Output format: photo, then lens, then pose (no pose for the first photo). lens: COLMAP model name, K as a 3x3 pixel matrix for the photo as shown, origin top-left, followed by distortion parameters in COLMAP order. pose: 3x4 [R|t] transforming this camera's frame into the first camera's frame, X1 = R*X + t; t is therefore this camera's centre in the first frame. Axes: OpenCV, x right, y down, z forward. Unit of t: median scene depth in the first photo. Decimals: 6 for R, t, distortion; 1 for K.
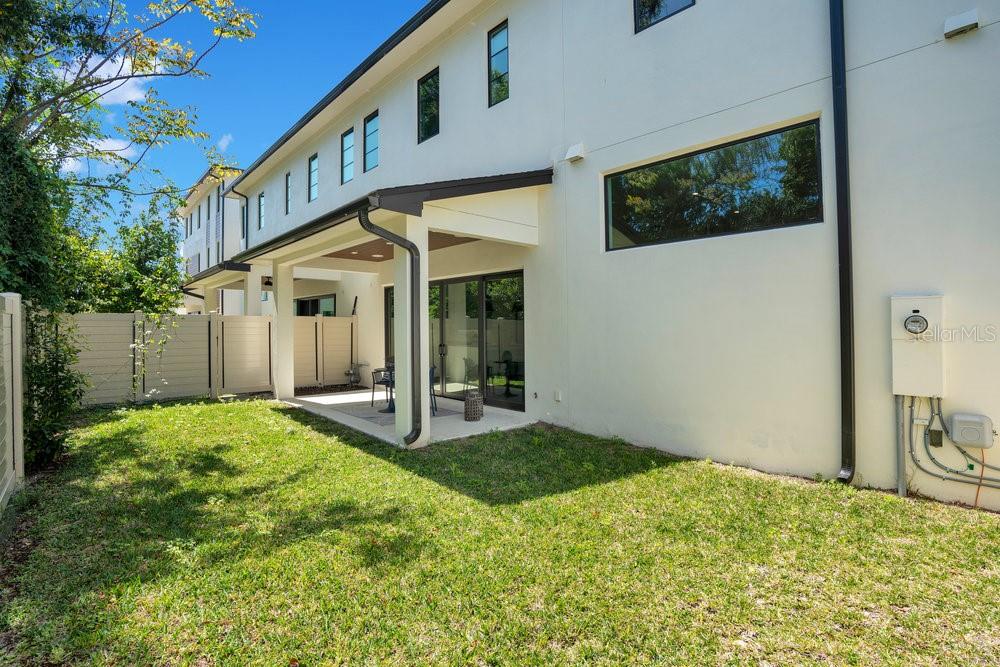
lens RADIAL K [[464.5, 0, 500.0], [0, 464.5, 333.5], [0, 0, 1]] dist [-0.057750, 0.023907]
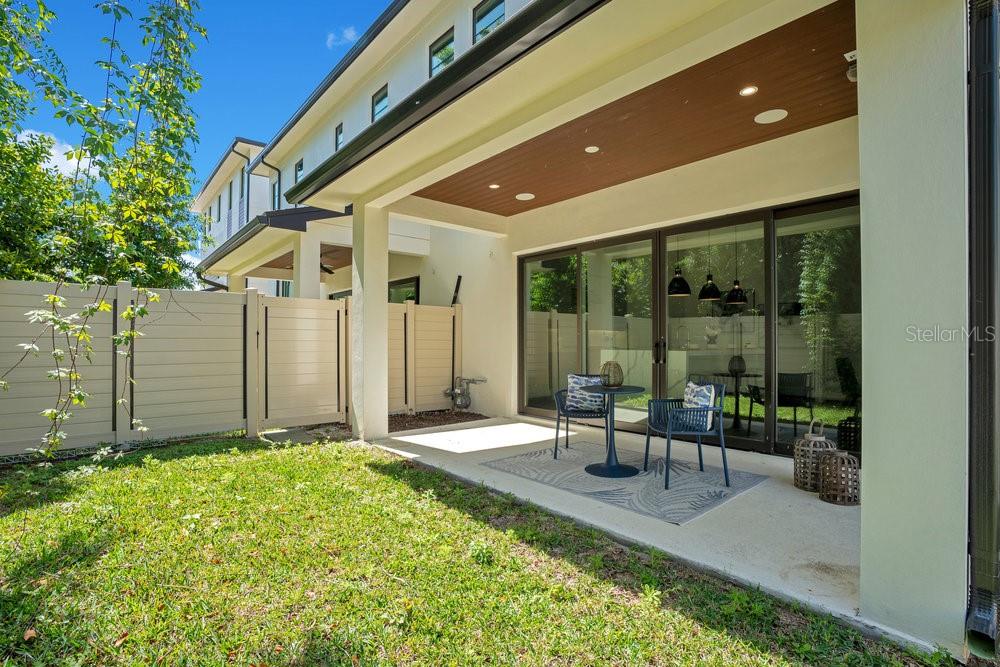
lens RADIAL K [[480.6, 0, 503.7], [0, 480.6, 339.3], [0, 0, 1]] dist [-0.058954, 0.013360]
pose [[0.999499, 0.003610, -0.031434, -0.283050], [-0.004157, 0.999841, -0.017335, 0.026957], [0.031366, 0.017457, 0.999356, 0.399050]]
